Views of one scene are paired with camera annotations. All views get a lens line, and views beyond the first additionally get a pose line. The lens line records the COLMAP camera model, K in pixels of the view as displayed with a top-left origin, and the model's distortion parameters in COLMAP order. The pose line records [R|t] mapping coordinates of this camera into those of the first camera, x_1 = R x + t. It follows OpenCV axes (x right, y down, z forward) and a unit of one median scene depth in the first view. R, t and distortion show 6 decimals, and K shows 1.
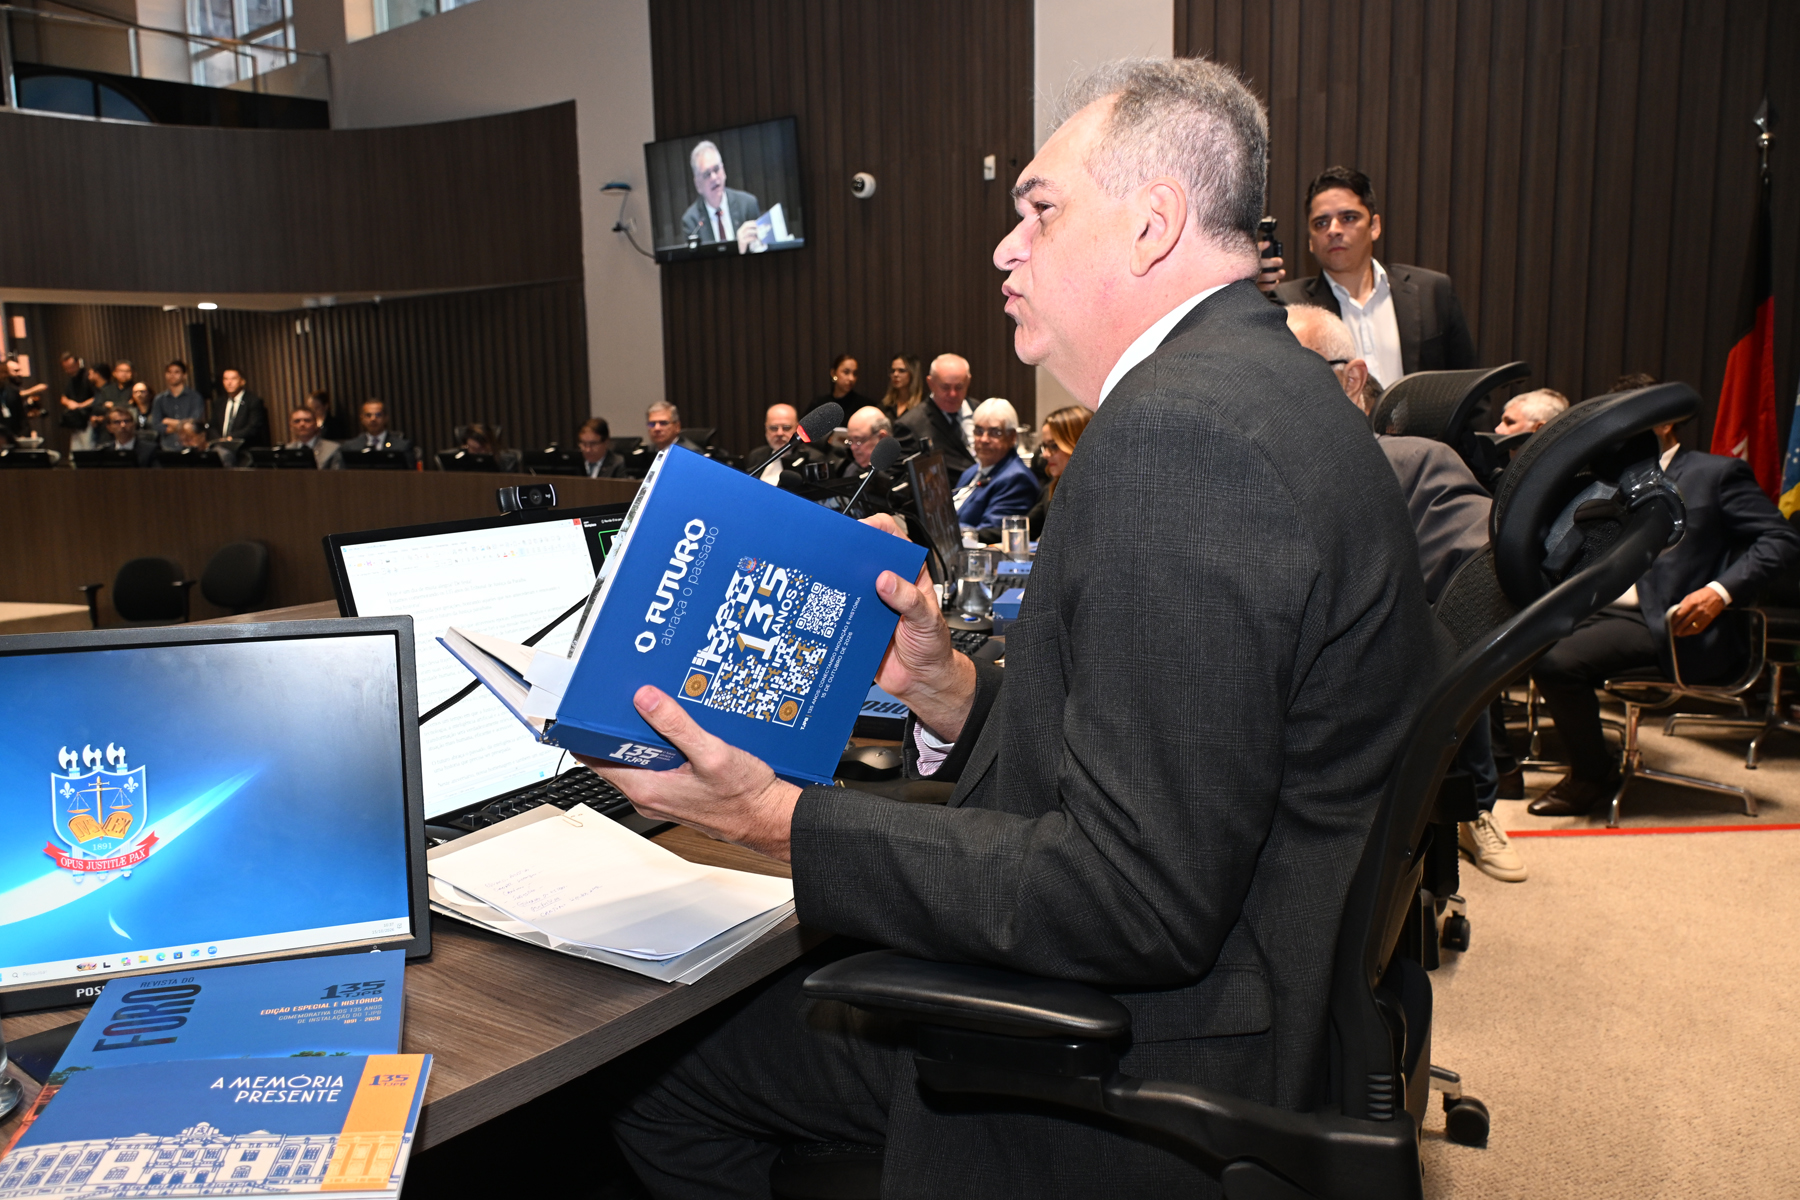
lens RADIAL K [[1377.8, 0, 900.0], [0, 1377.8, 600.0], [0, 0, 1]] dist [0.003665, -0.010452]
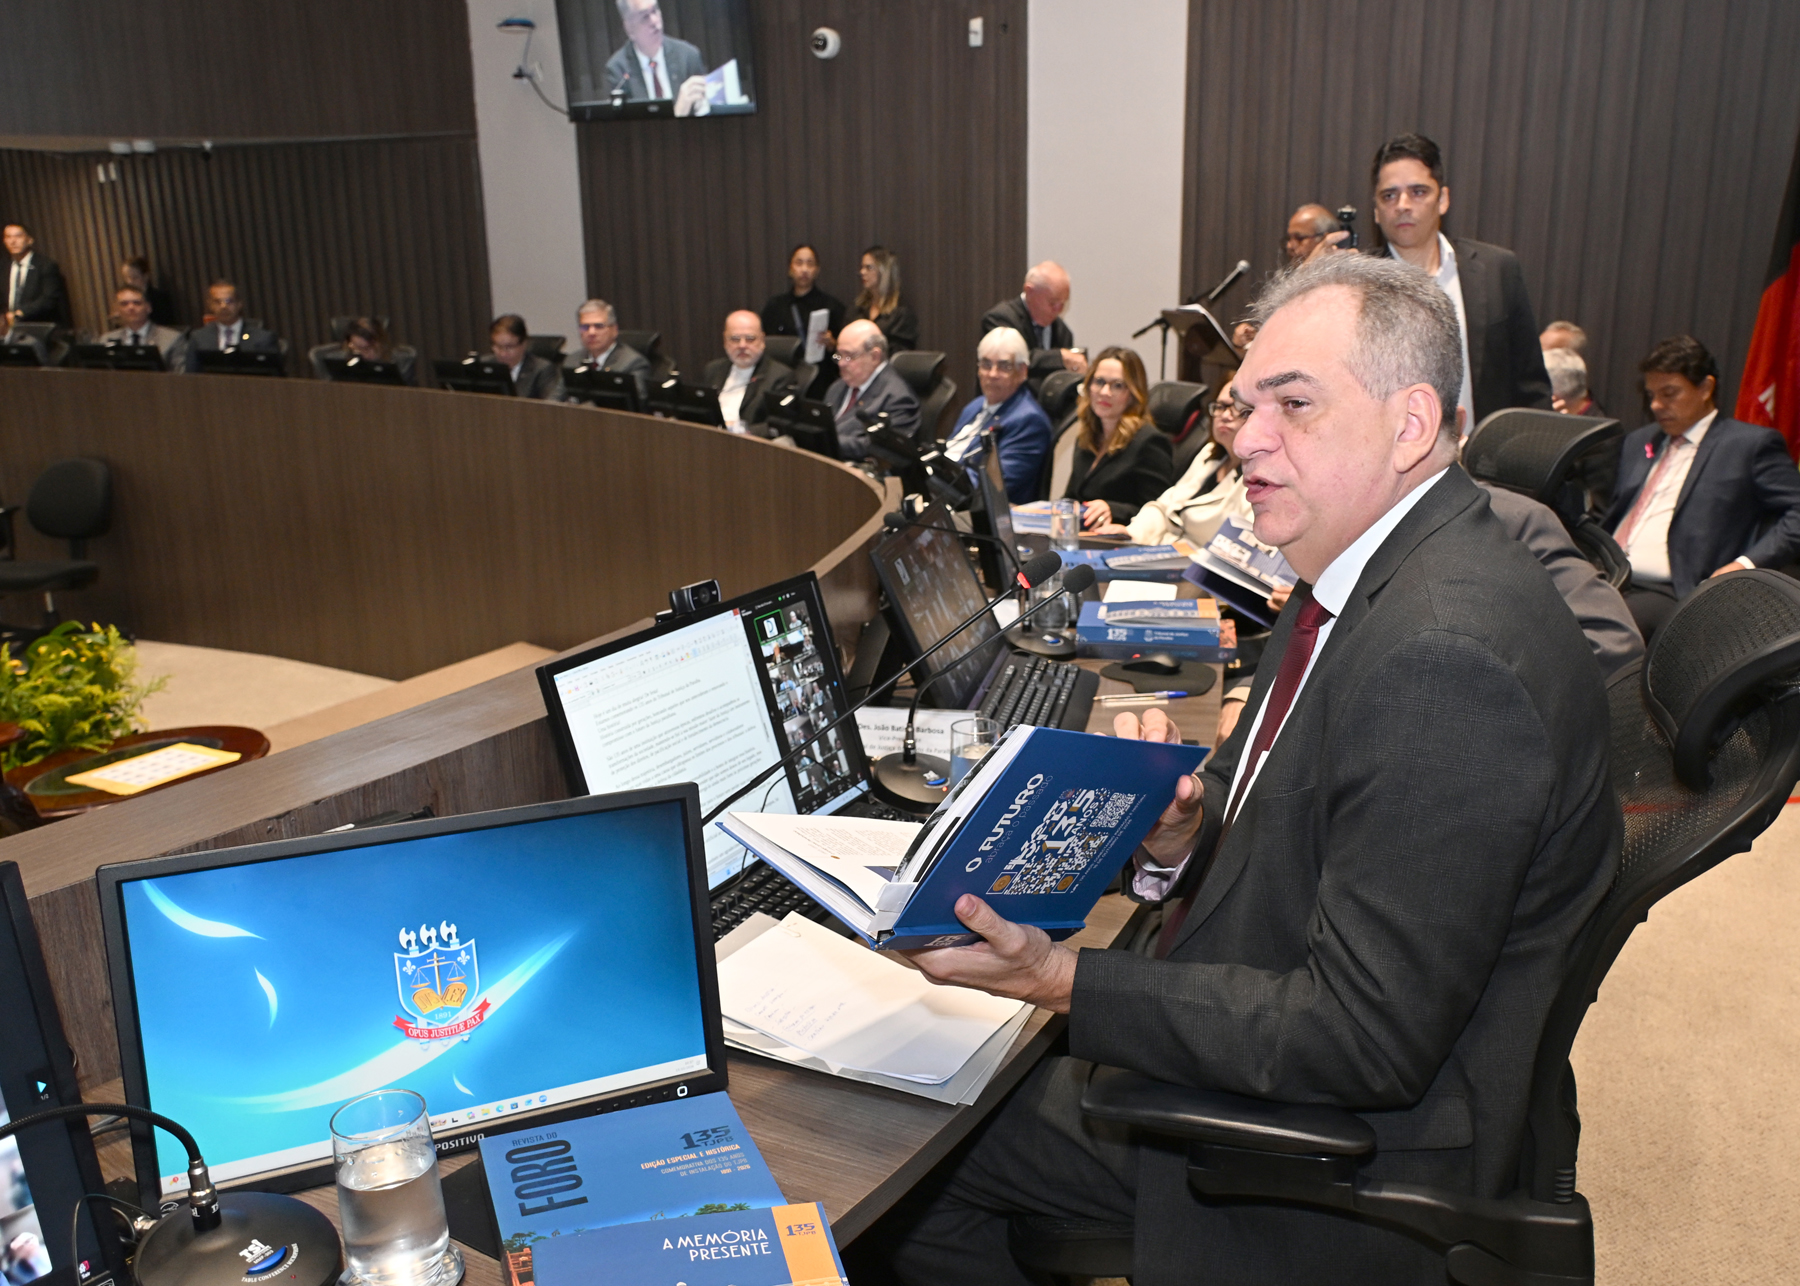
lens RADIAL K [[1646.1, 0, 989.1], [0, 1646.1, 652.3], [0, 0, 1]] dist [-0.000916, 0.005909]
pose [[0.990450, -0.014475, 0.137110, -0.126629], [-0.003833, 0.991198, 0.132331, -0.108890], [-0.137819, -0.131593, 0.981677, -0.116915]]
